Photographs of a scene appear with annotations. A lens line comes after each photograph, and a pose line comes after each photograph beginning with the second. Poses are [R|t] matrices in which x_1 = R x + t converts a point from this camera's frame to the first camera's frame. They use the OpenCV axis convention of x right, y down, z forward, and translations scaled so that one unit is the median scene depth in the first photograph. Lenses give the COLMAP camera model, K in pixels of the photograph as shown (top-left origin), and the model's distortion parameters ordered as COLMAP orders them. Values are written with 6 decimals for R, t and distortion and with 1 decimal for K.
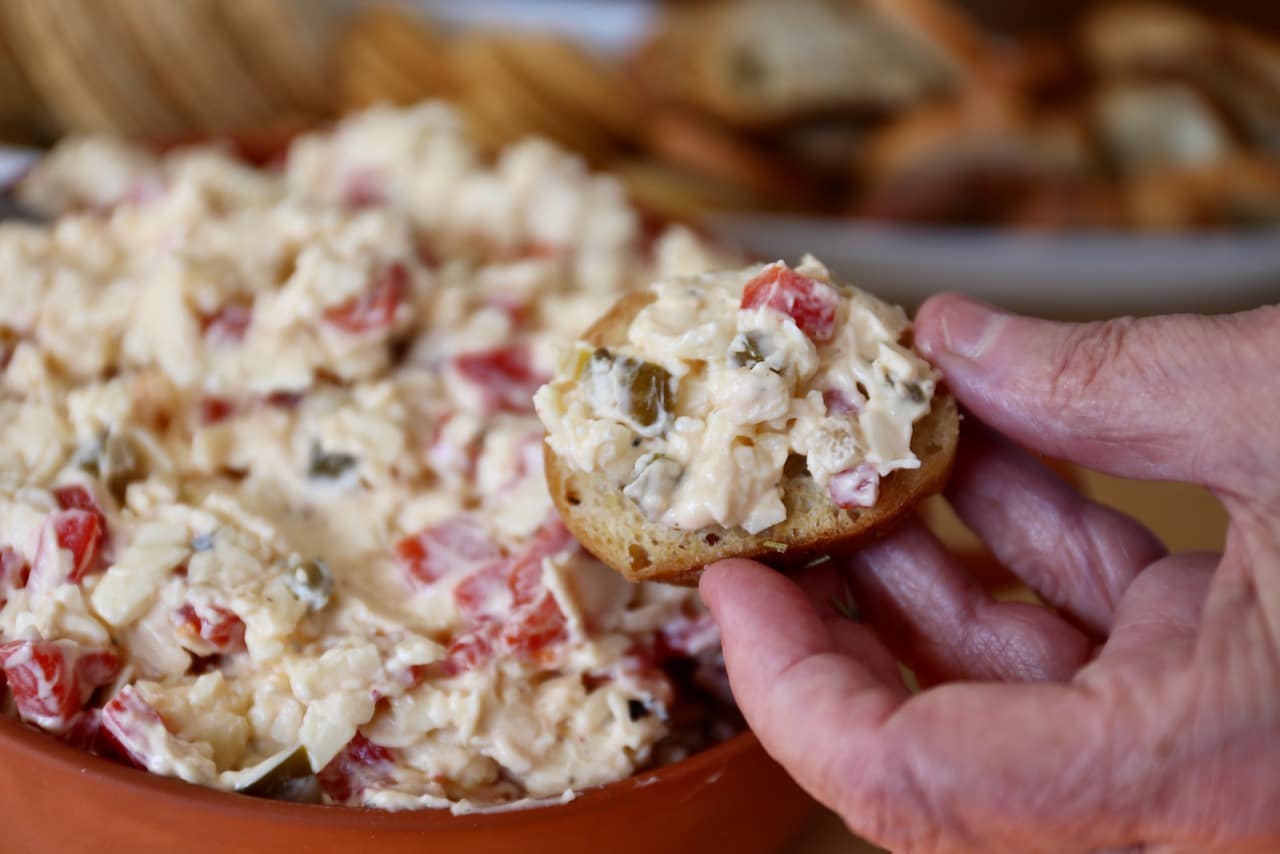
lens RADIAL K [[2321.4, 0, 640.0], [0, 2321.4, 427.0], [0, 0, 1]] dist [-0.000120, 0.061062]
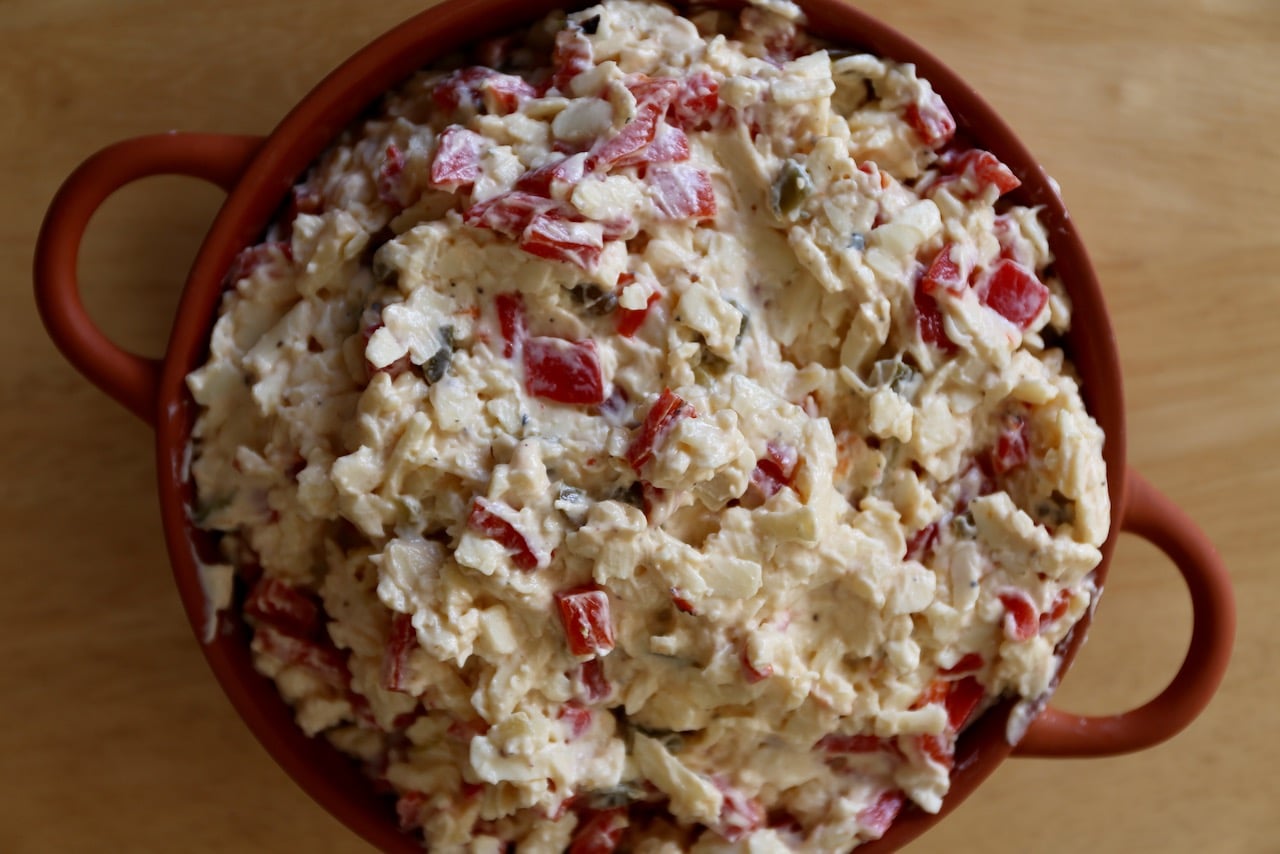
lens RADIAL K [[2580.4, 0, 640.0], [0, 2580.4, 427.0], [0, 0, 1]] dist [-0.007011, 0.026270]
pose [[-0.869502, -0.455162, -0.191819, 0.159611], [0.113784, -0.562488, 0.818939, -1.249394], [-0.480646, 0.690243, 0.540874, 0.327605]]
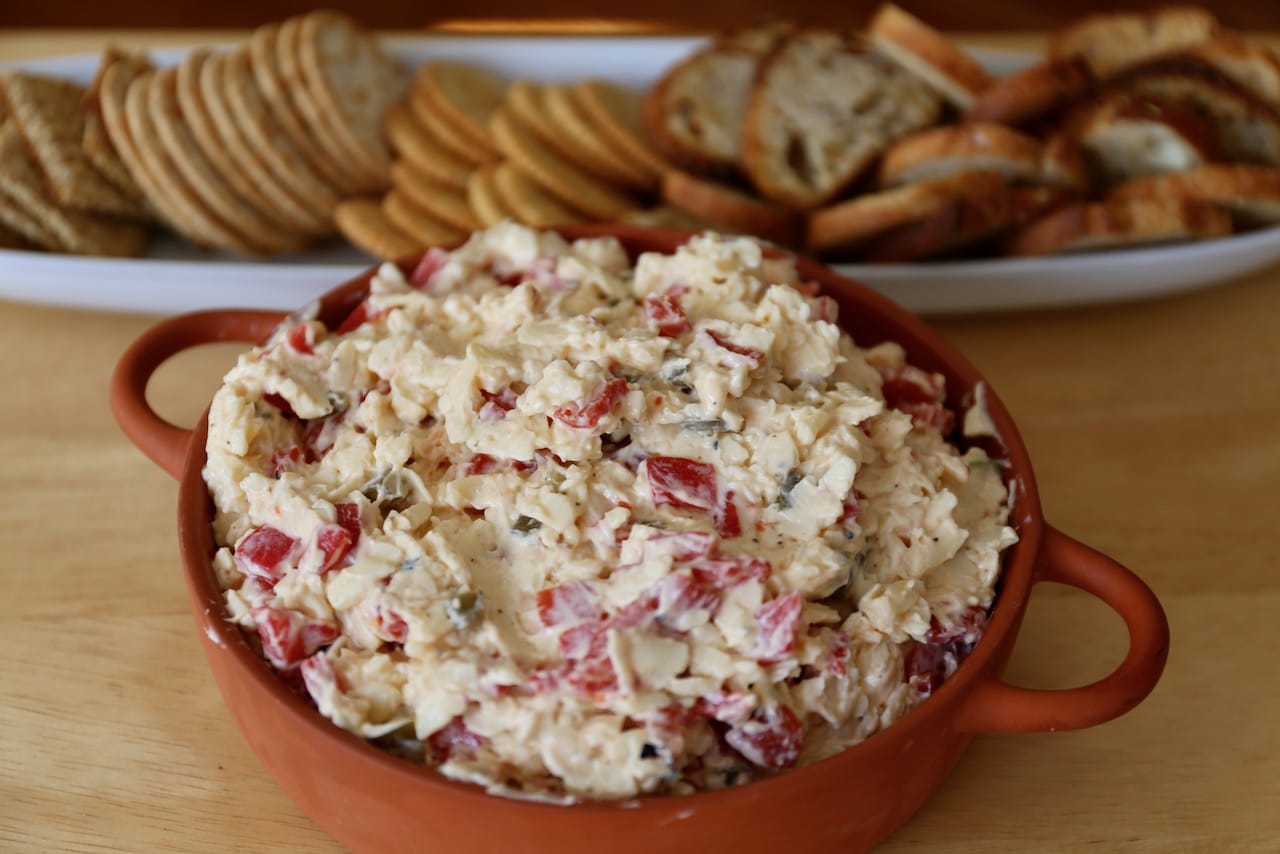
lens RADIAL K [[2584.2, 0, 640.0], [0, 2584.2, 427.0], [0, 0, 1]] dist [0.029522, 0.057545]
pose [[0.863337, 0.201819, -0.462513, 0.672050], [-0.156283, 0.978414, 0.135213, -0.277439], [0.479817, -0.044451, 0.876242, -0.349031]]
